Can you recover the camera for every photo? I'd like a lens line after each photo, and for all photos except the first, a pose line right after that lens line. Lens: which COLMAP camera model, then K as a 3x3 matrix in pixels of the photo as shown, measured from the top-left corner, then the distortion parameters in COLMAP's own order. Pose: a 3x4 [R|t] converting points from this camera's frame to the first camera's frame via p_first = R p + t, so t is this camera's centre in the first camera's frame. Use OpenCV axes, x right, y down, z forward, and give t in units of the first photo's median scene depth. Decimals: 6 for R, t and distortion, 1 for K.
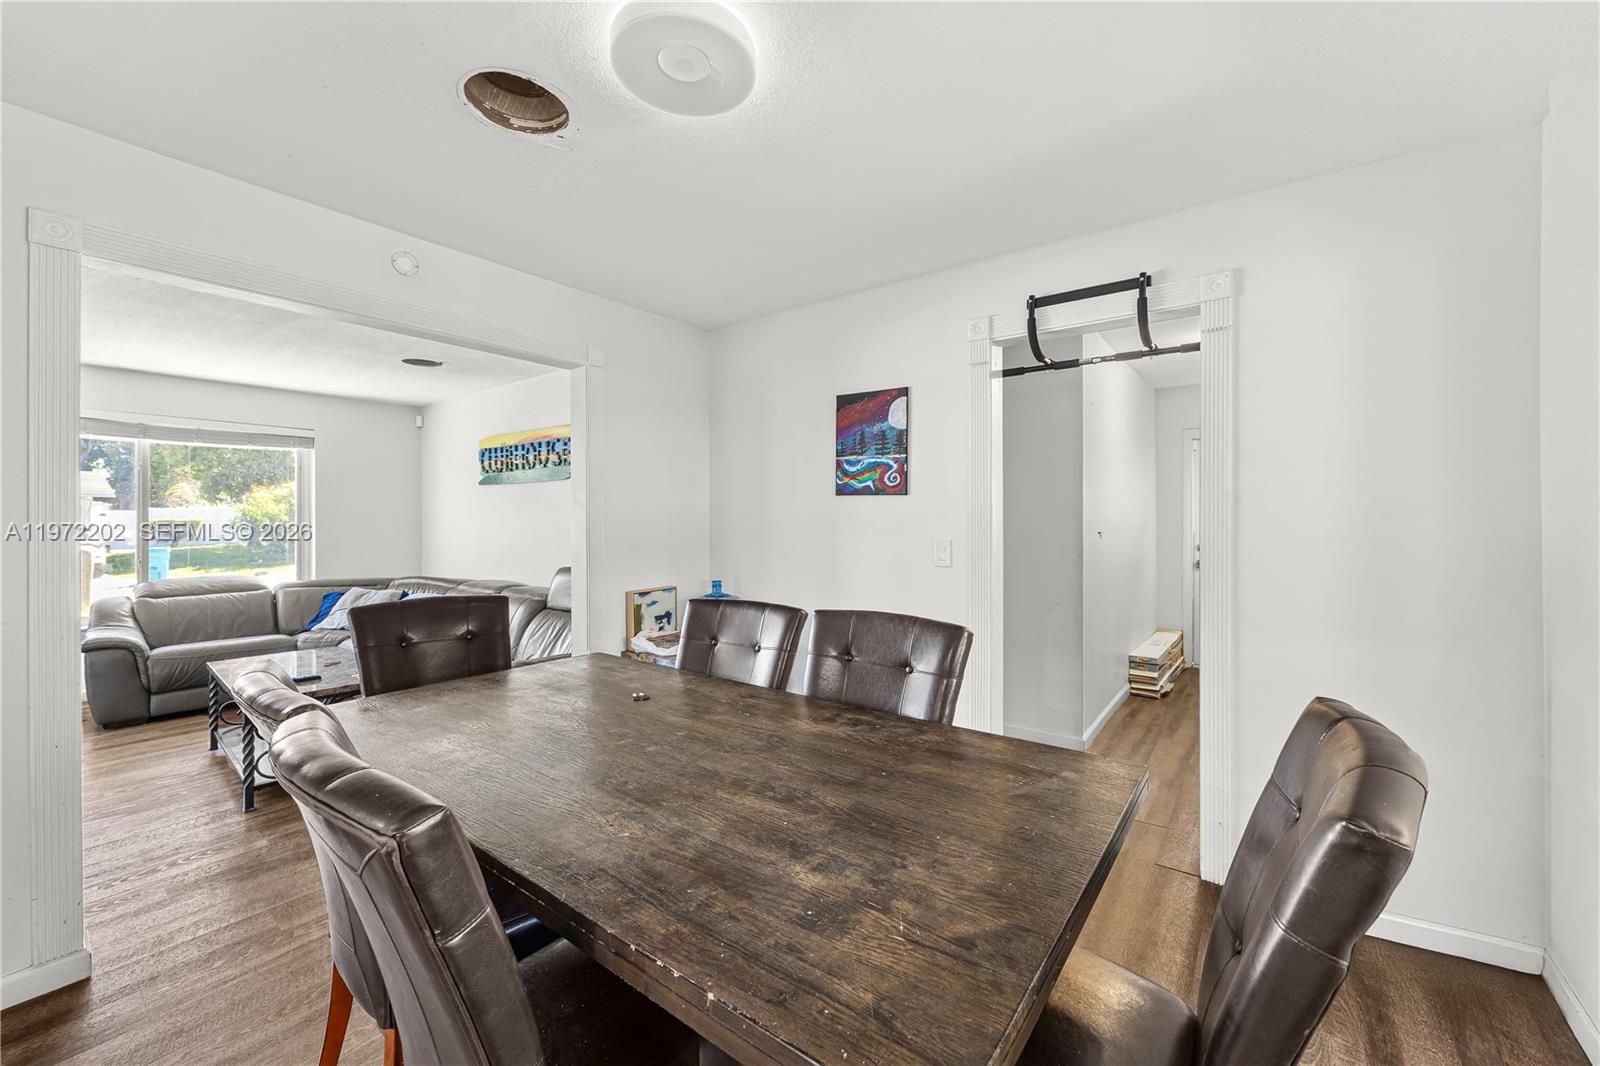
lens RADIAL K [[625.0, 0, 825.2], [0, 625.0, 519.0], [0, 0, 1]] dist [-0.001536, -0.000003]
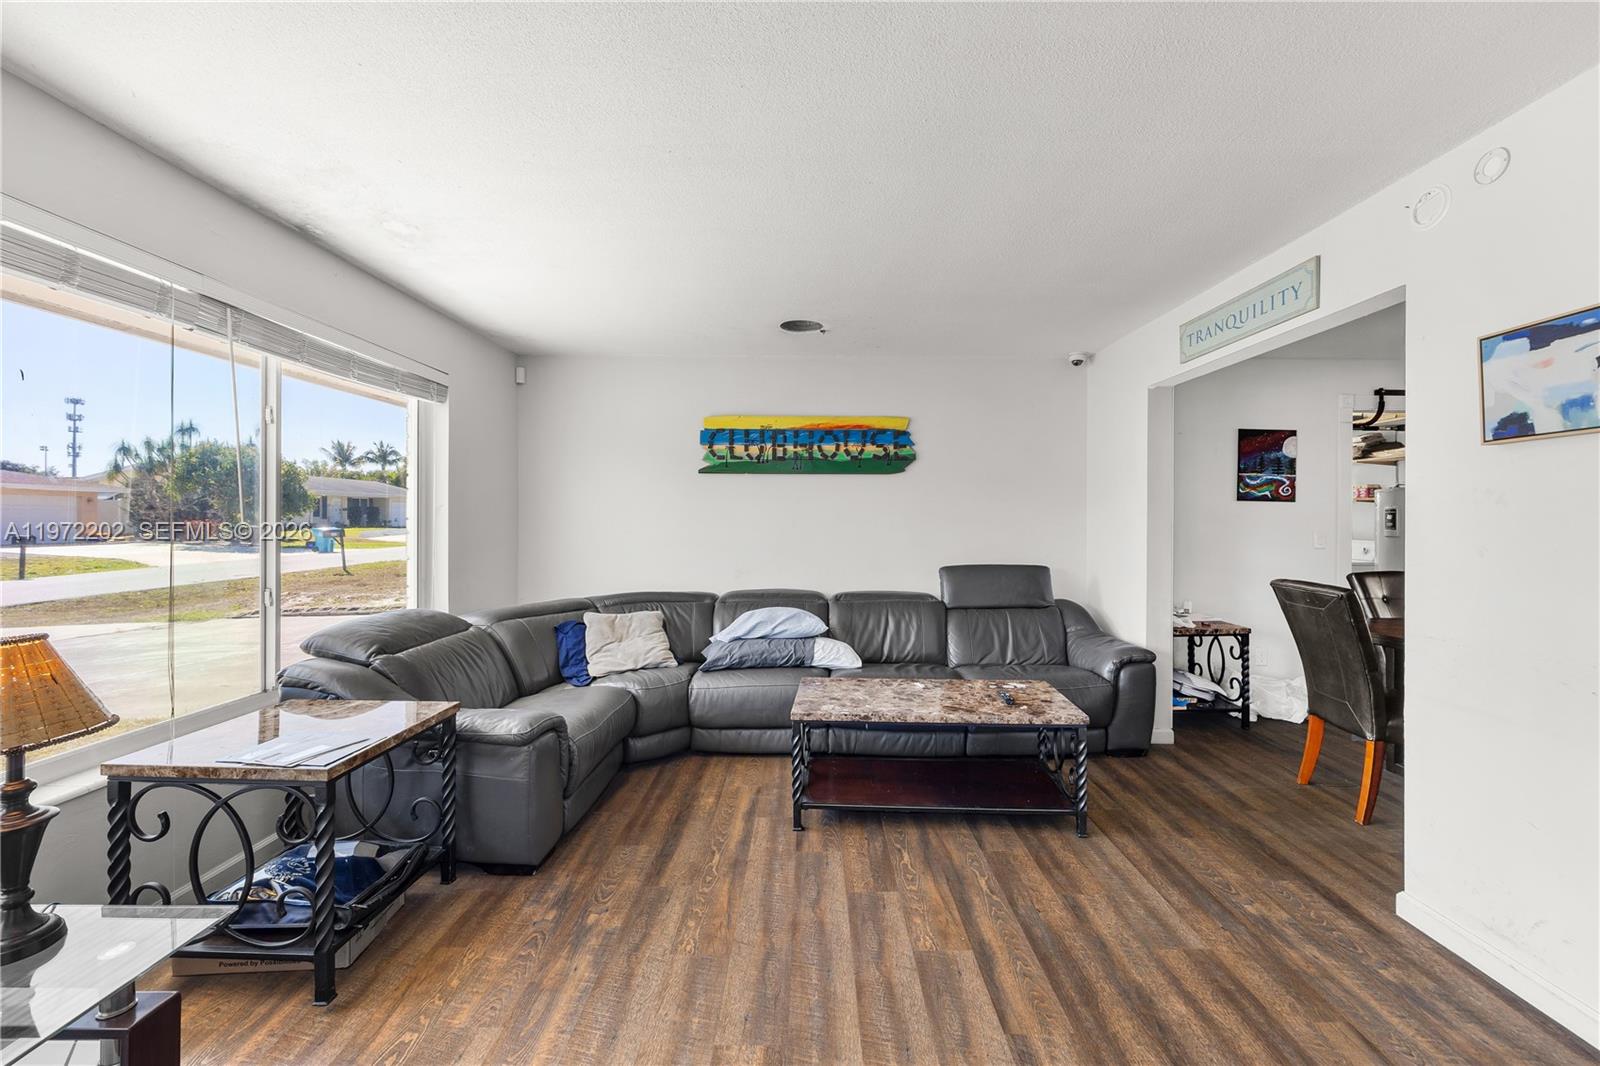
lens RADIAL K [[649.0, 0, 820.2], [0, 649.0, 515.6], [0, 0, 1]] dist [-0.002237, 0.000299]
pose [[0.795843, 0.004617, 0.605485, -1.674993], [-0.003545, 0.999989, -0.002966, 0.003051], [-0.605492, 0.000214, 0.795851, 0.439398]]
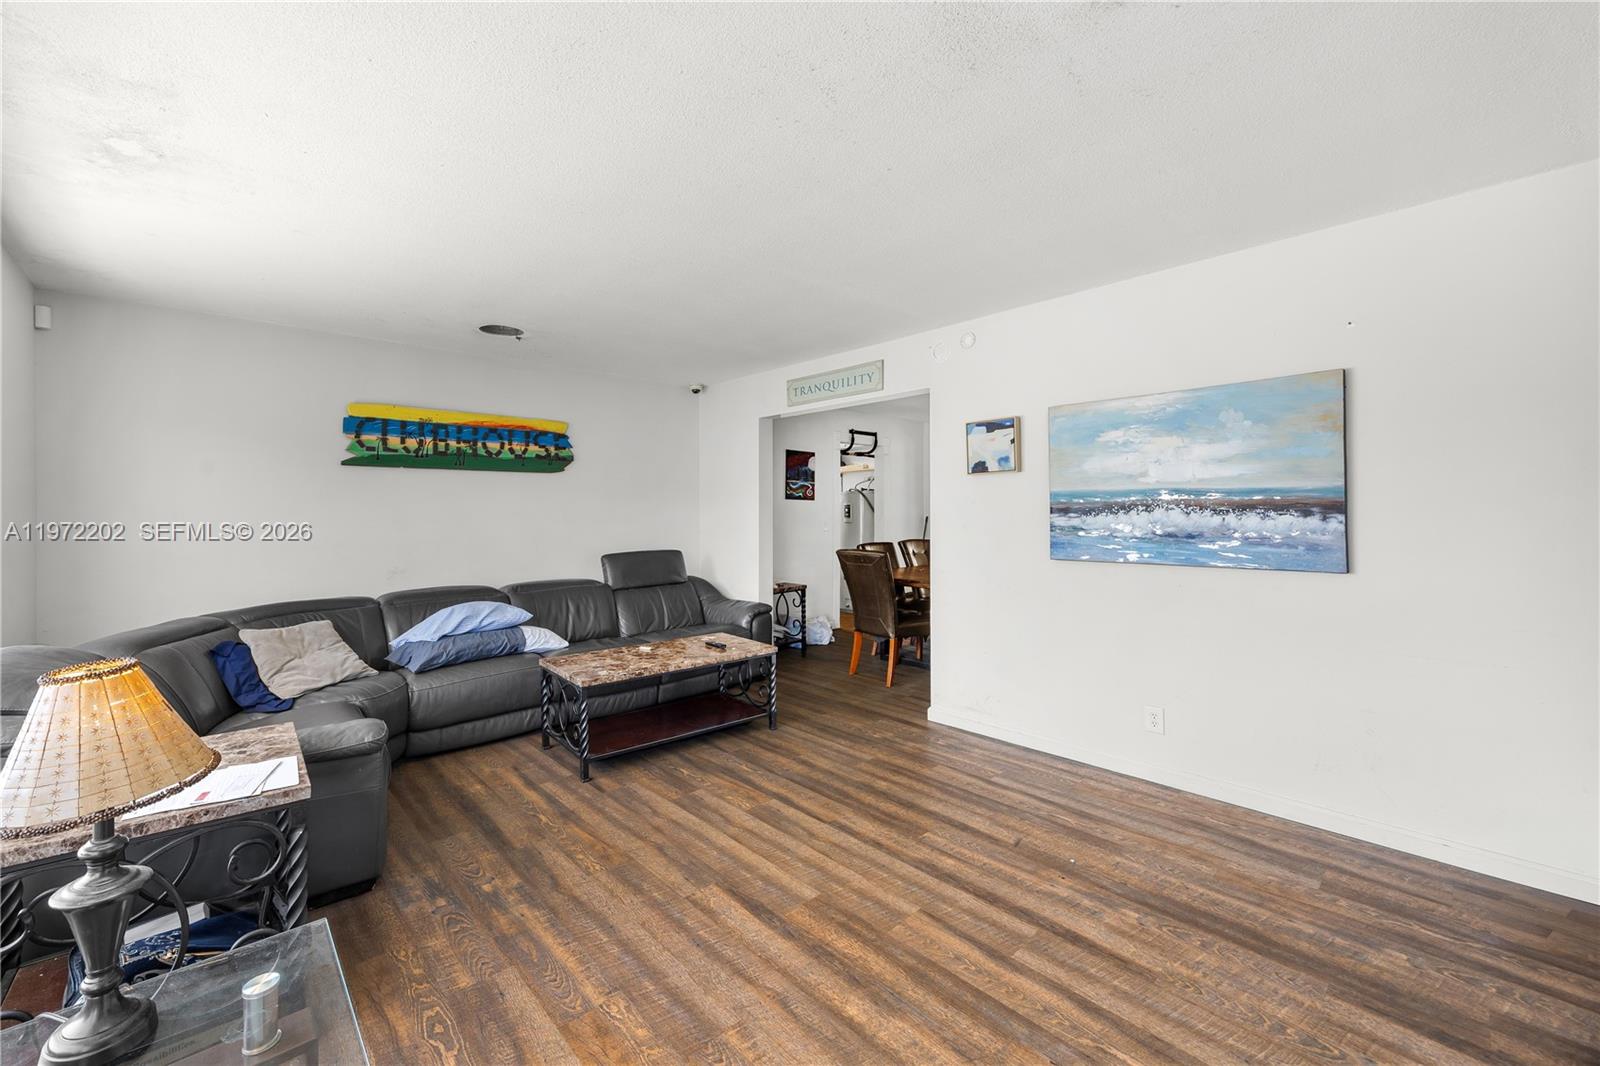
lens RADIAL K [[637.6, 0, 772.6], [0, 637.6, 508.9], [0, 0, 1]] dist [-0.003090, -0.000024]
pose [[0.201603, 0.003473, 0.979461, -2.096192], [0.004831, 0.999978, -0.004540, 0.002287], [-0.979455, 0.005647, 0.201582, 0.665943]]
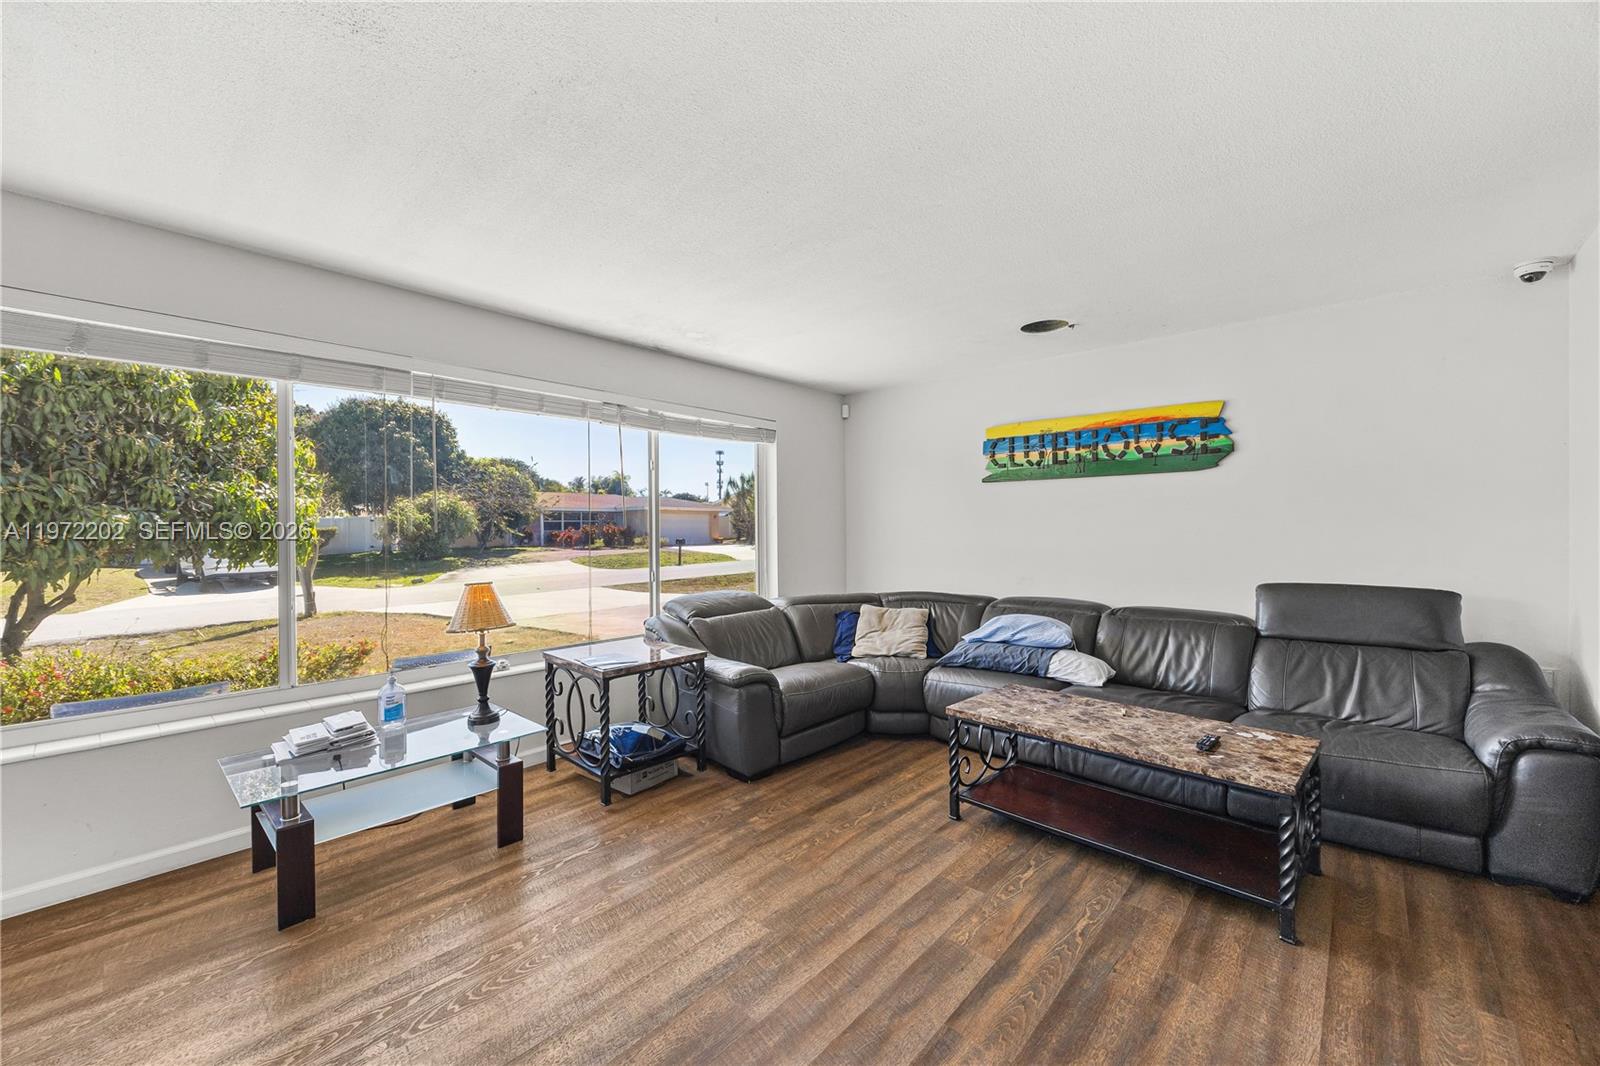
lens RADIAL K [[635.1, 0, 784.4], [0, 635.1, 529.5], [0, 0, 1]] dist [-0.001519, 0.000034]
pose [[0.994127, -0.005864, -0.108057, -1.303063], [0.006568, 0.999959, 0.006167, 0.003013], [0.108016, -0.006840, 0.994126, 0.223806]]
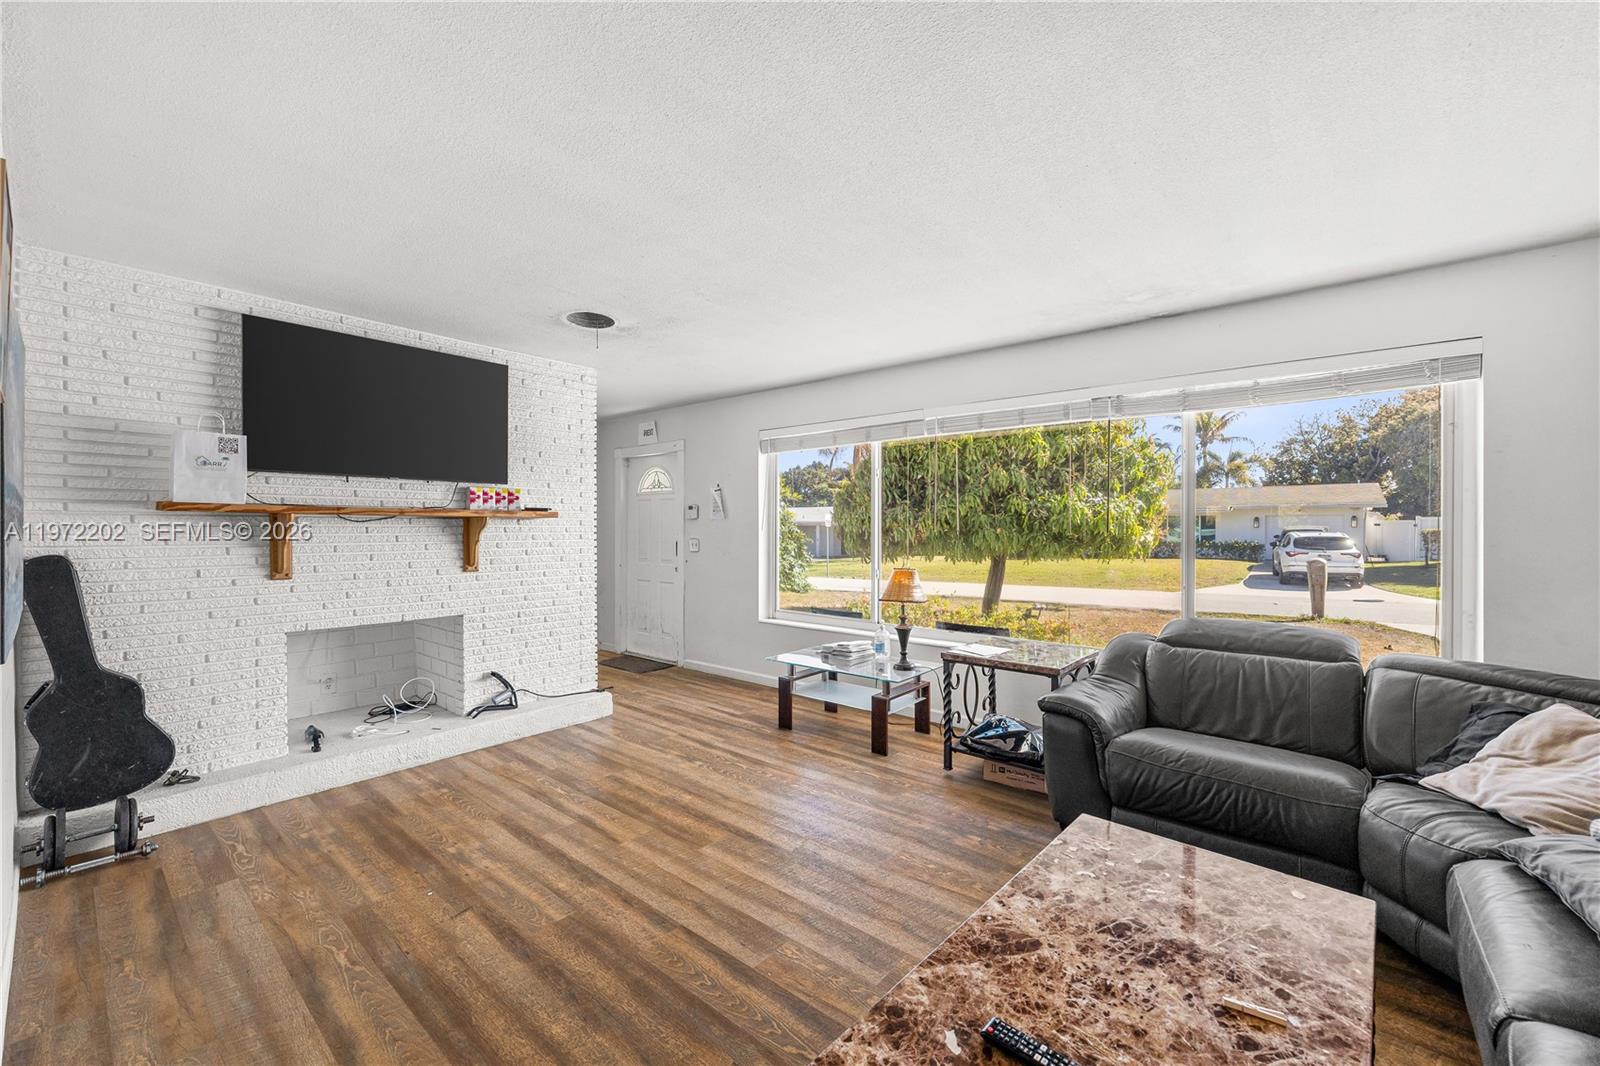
lens RADIAL K [[629.7, 0, 778.1], [0, 629.7, 531.9], [0, 0, 1]] dist [-0.000144, -0.000051]
pose [[-0.071723, 0.005488, -0.997409, -0.561891], [0.000178, 0.999985, 0.005490, 0.001326], [0.997425, 0.000217, -0.071723, 0.925270]]
